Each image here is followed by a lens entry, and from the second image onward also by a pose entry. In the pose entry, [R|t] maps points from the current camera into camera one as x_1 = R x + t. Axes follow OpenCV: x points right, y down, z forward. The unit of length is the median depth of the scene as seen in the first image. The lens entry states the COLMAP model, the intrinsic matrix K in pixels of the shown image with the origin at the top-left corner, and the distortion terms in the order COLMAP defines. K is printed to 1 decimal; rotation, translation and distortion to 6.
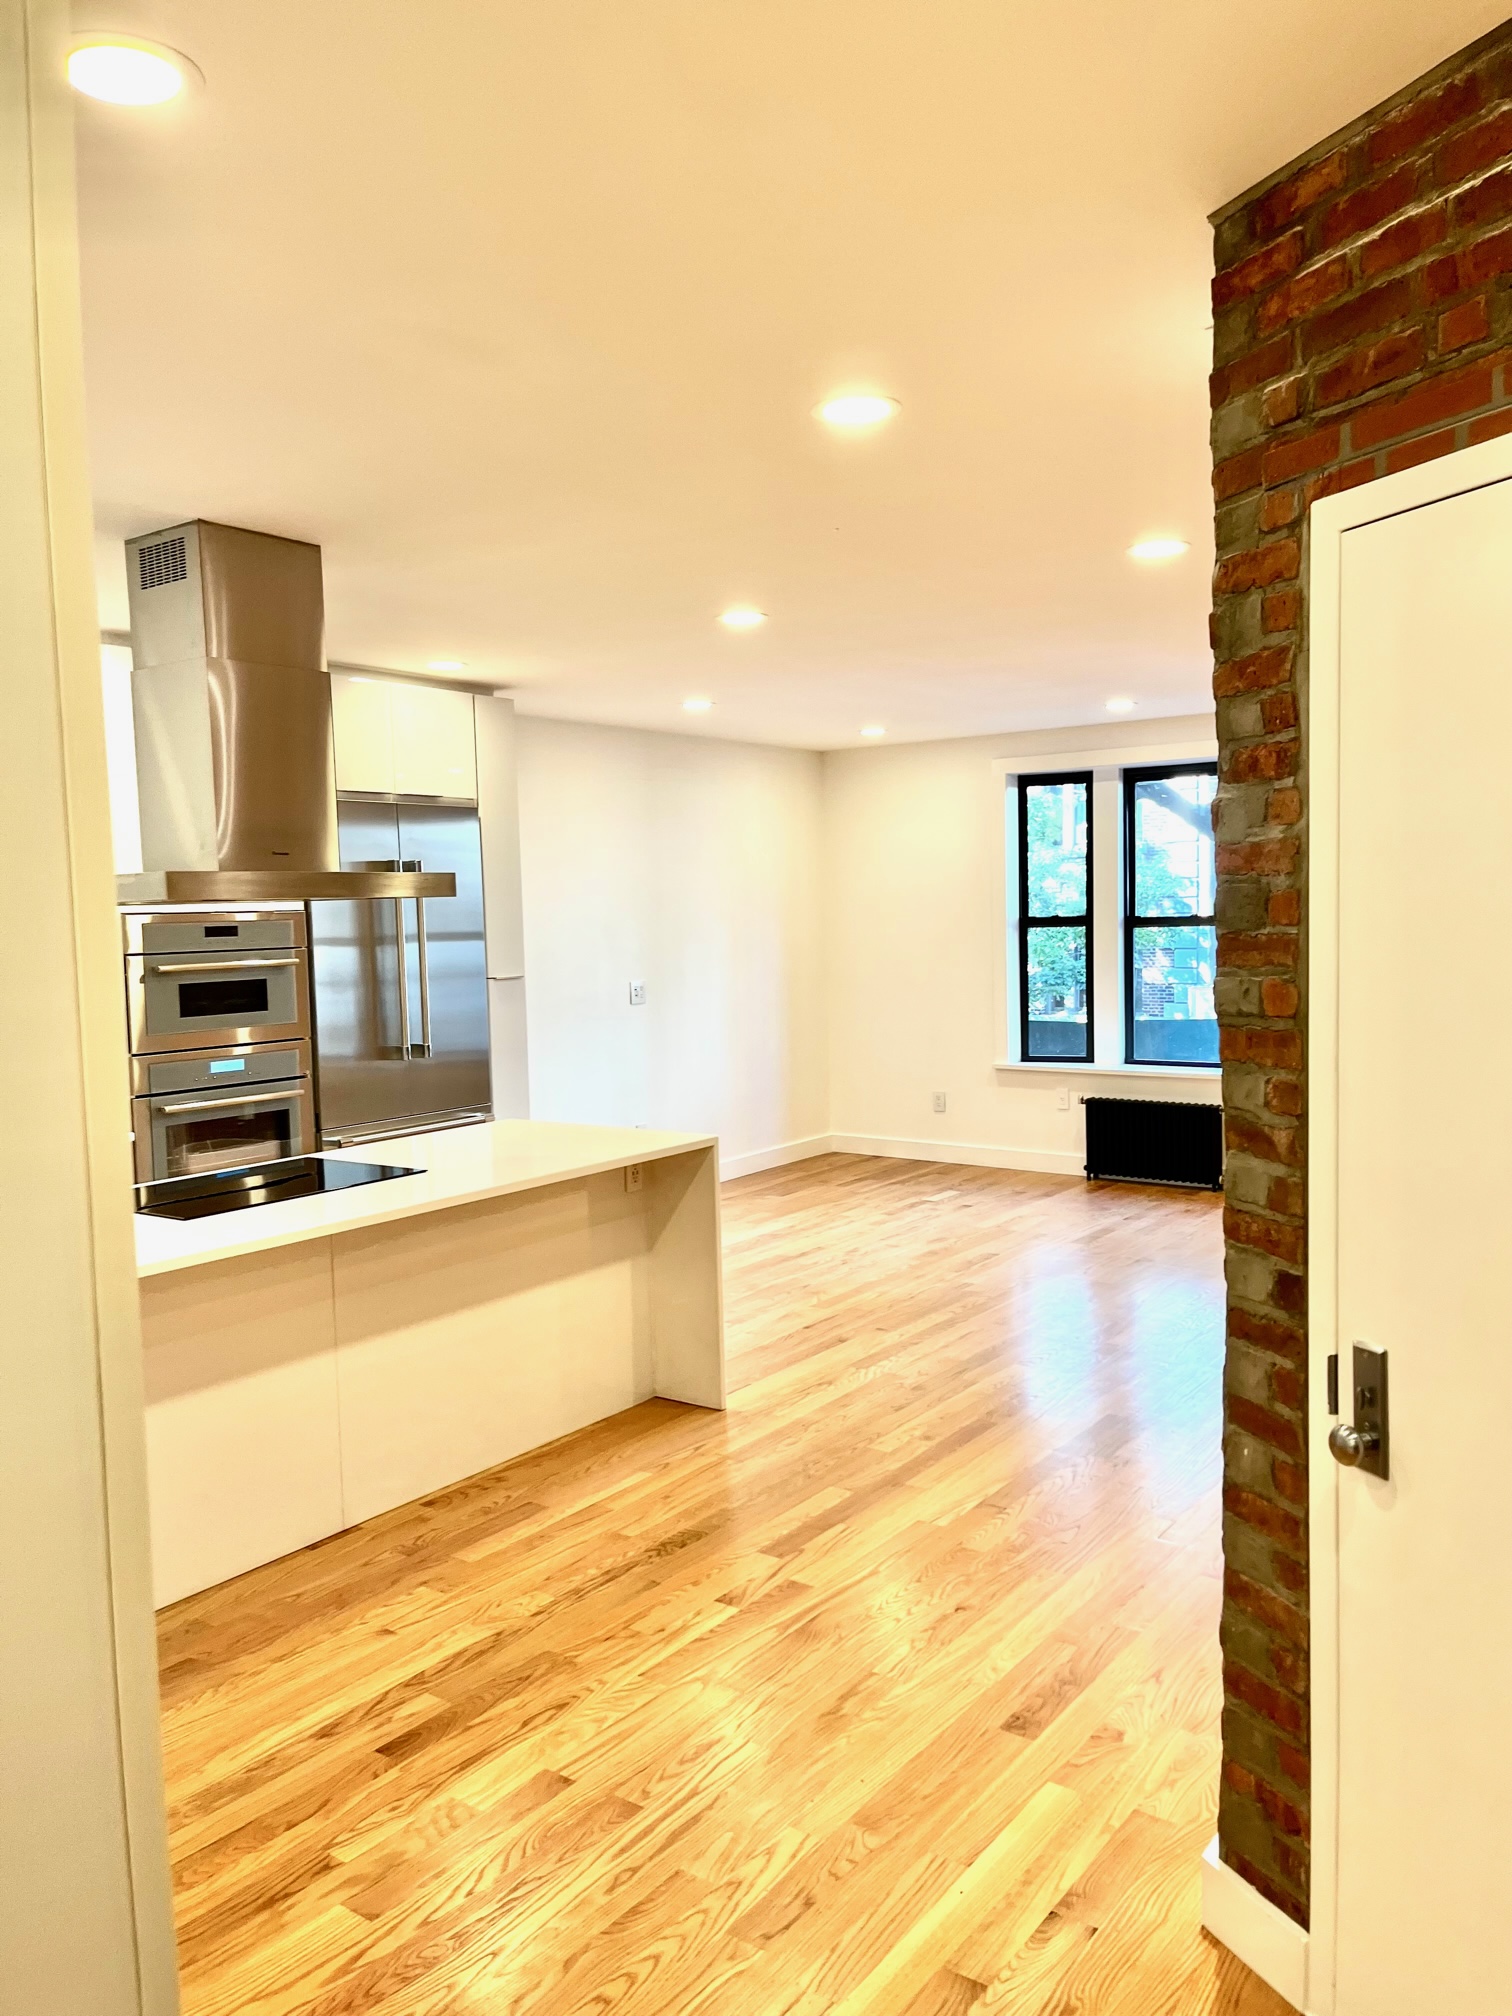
lens RADIAL K [[1531.9, 0, 771.4], [0, 1531.9, 1023.6], [0, 0, 1]] dist [0.064862, -0.067727]
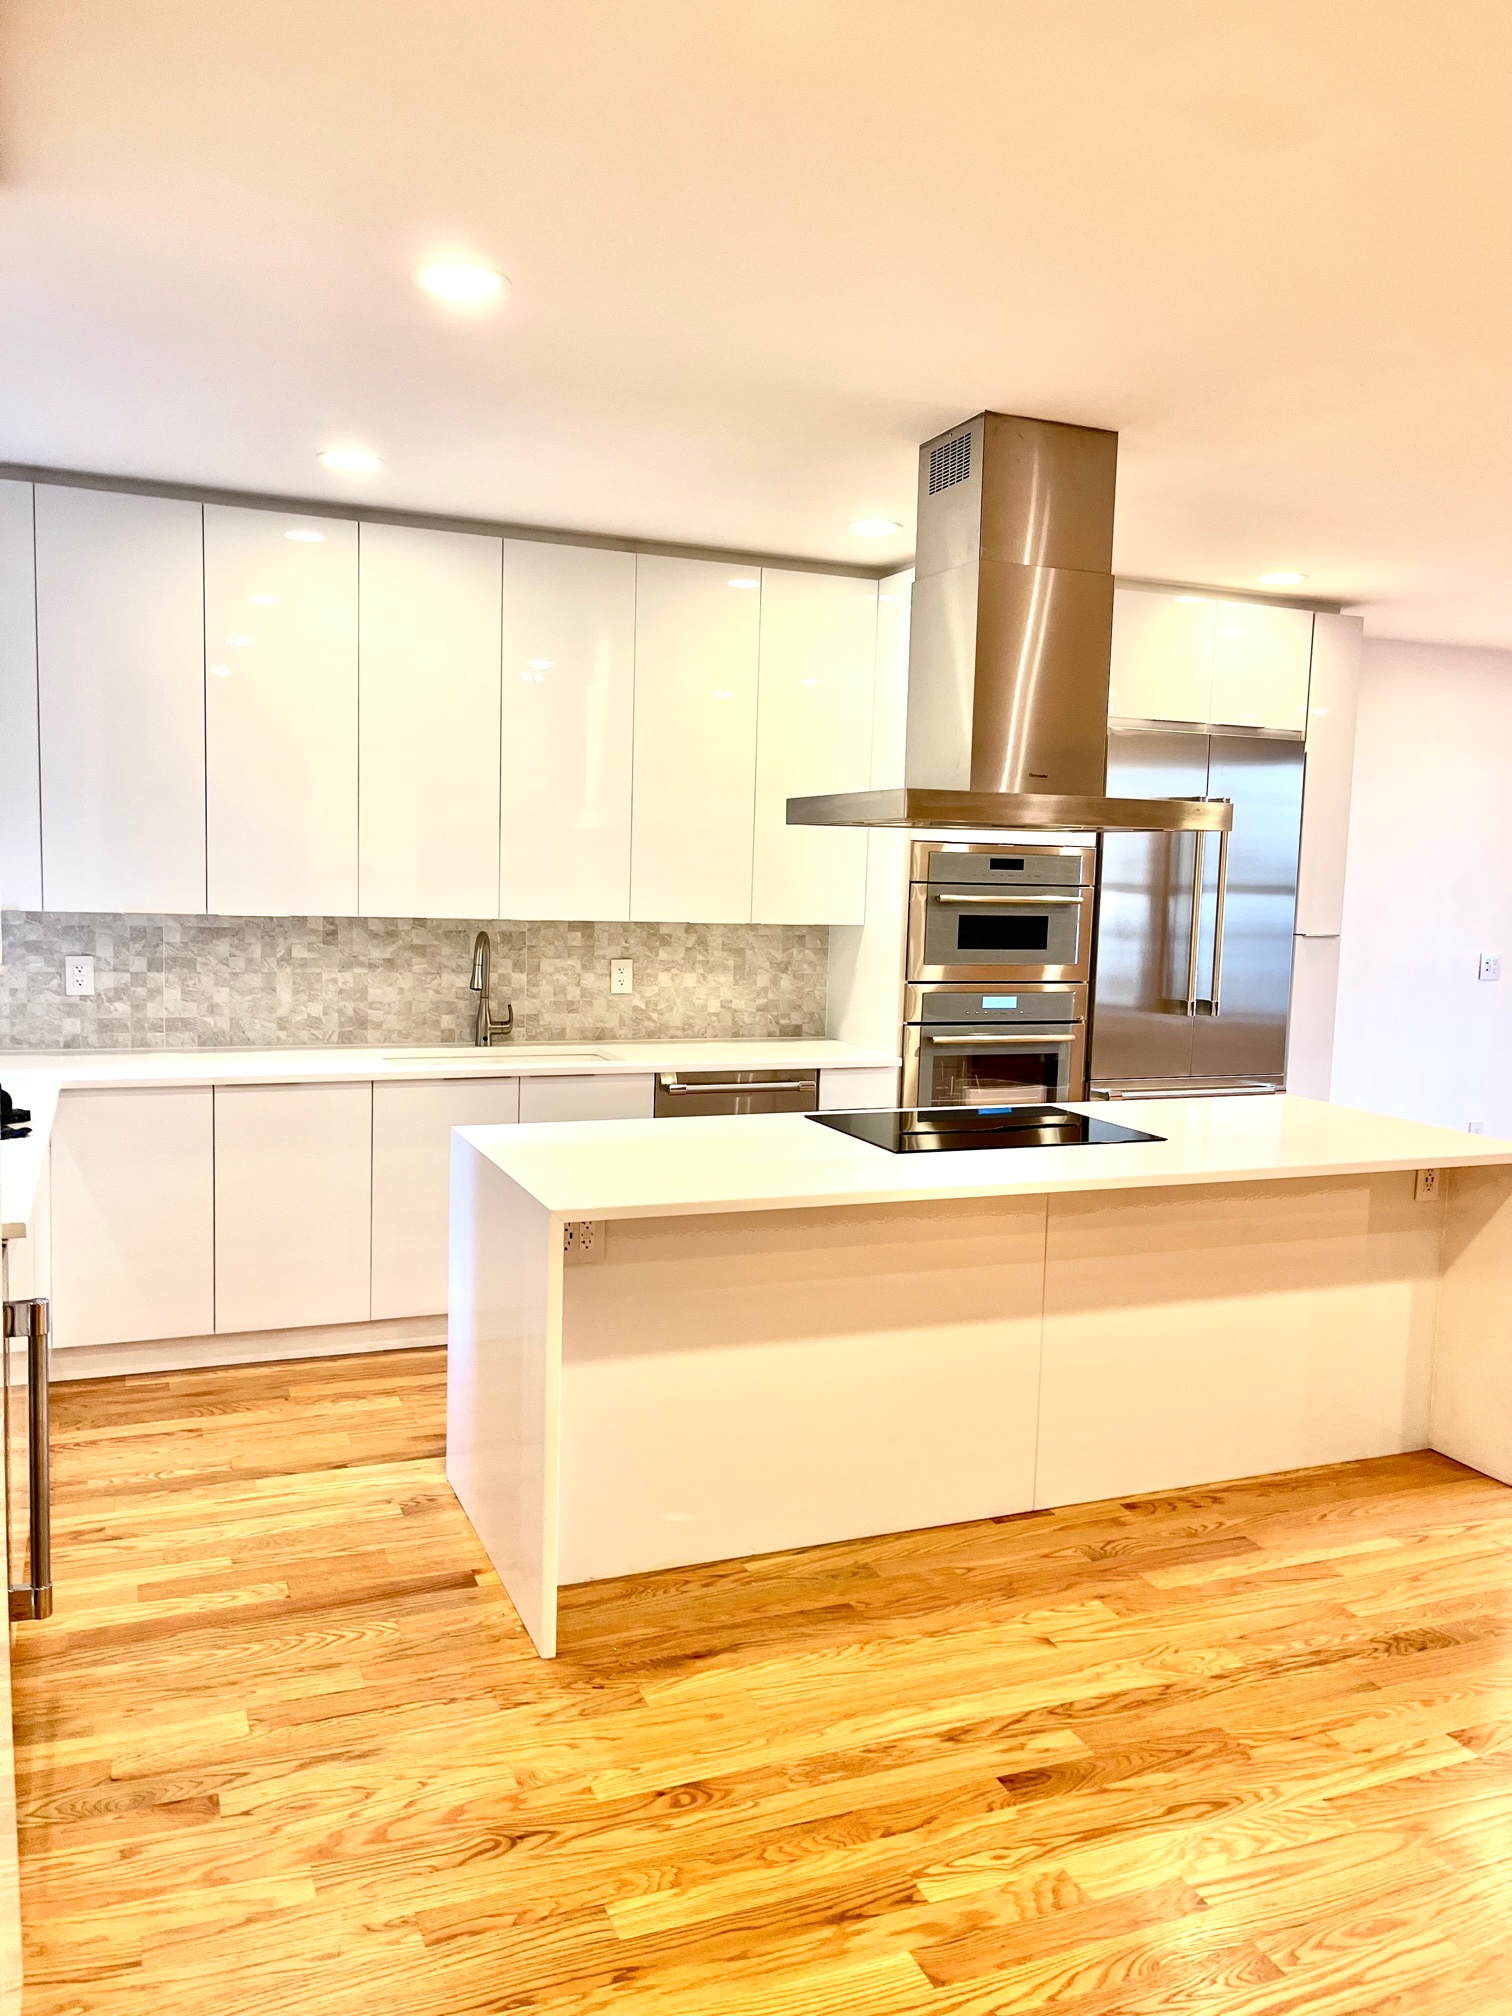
lens RADIAL K [[1531.9, 0, 771.4], [0, 1531.9, 1023.6], [0, 0, 1]] dist [0.064862, -0.067727]
pose [[0.853085, 0.107123, -0.510658, 0.030765], [-0.091683, 0.994246, 0.055404, 0.000410], [0.513654, -0.000446, 0.857997, 0.124335]]
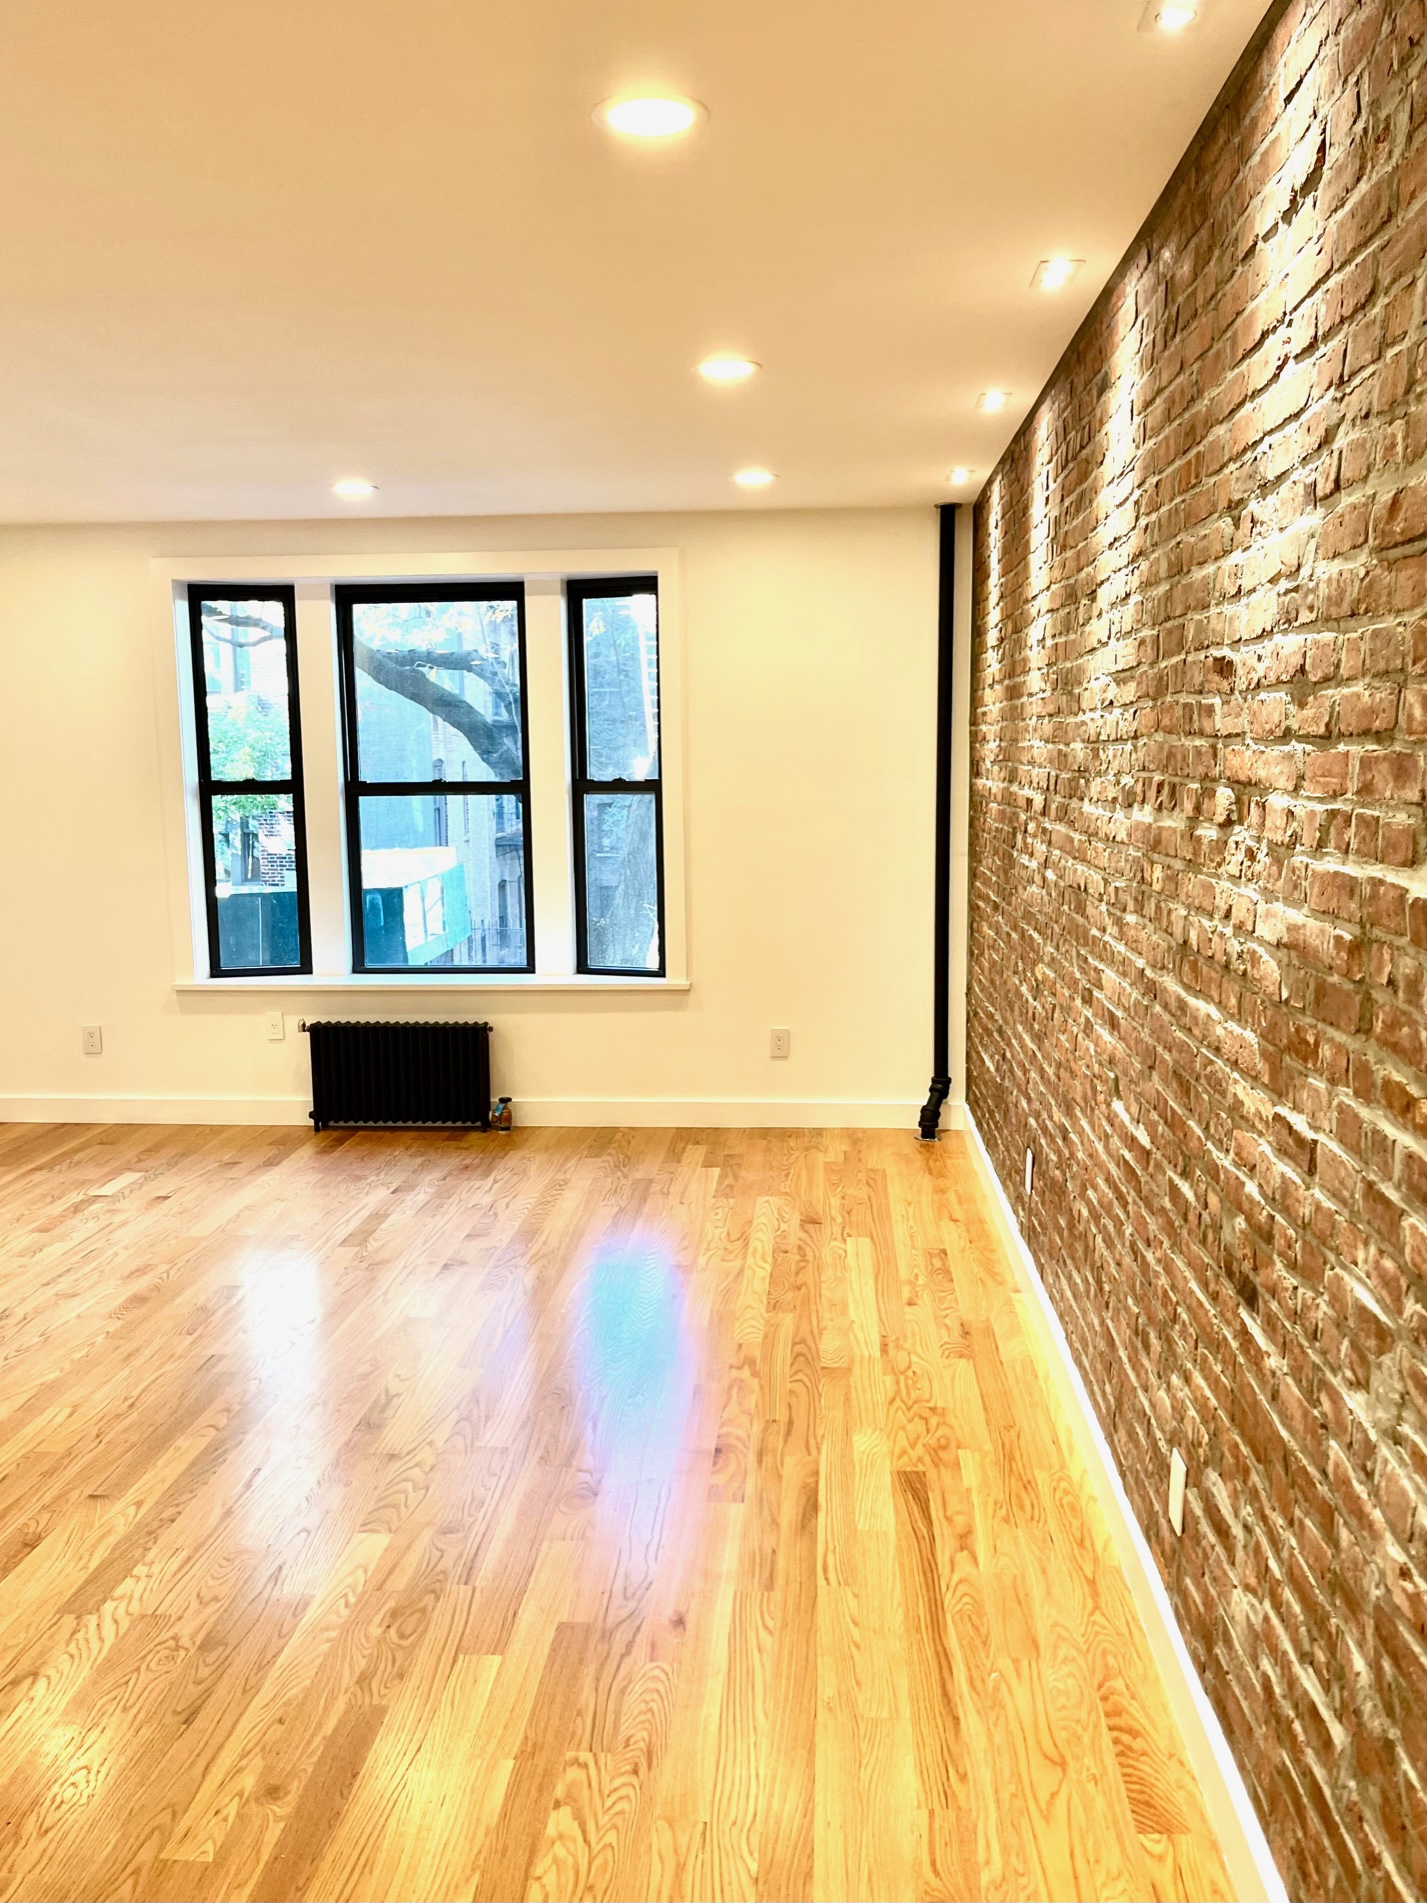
lens RADIAL K [[1536.0, 0, 749.6], [0, 1536.0, 945.7], [0, 0, 1]] dist [-0.004382, -0.008345]
pose [[0.843634, -0.053893, 0.534206, -0.026525], [0.033497, 0.998294, 0.047812, -0.039415], [-0.535872, -0.022442, 0.844001, 0.553567]]
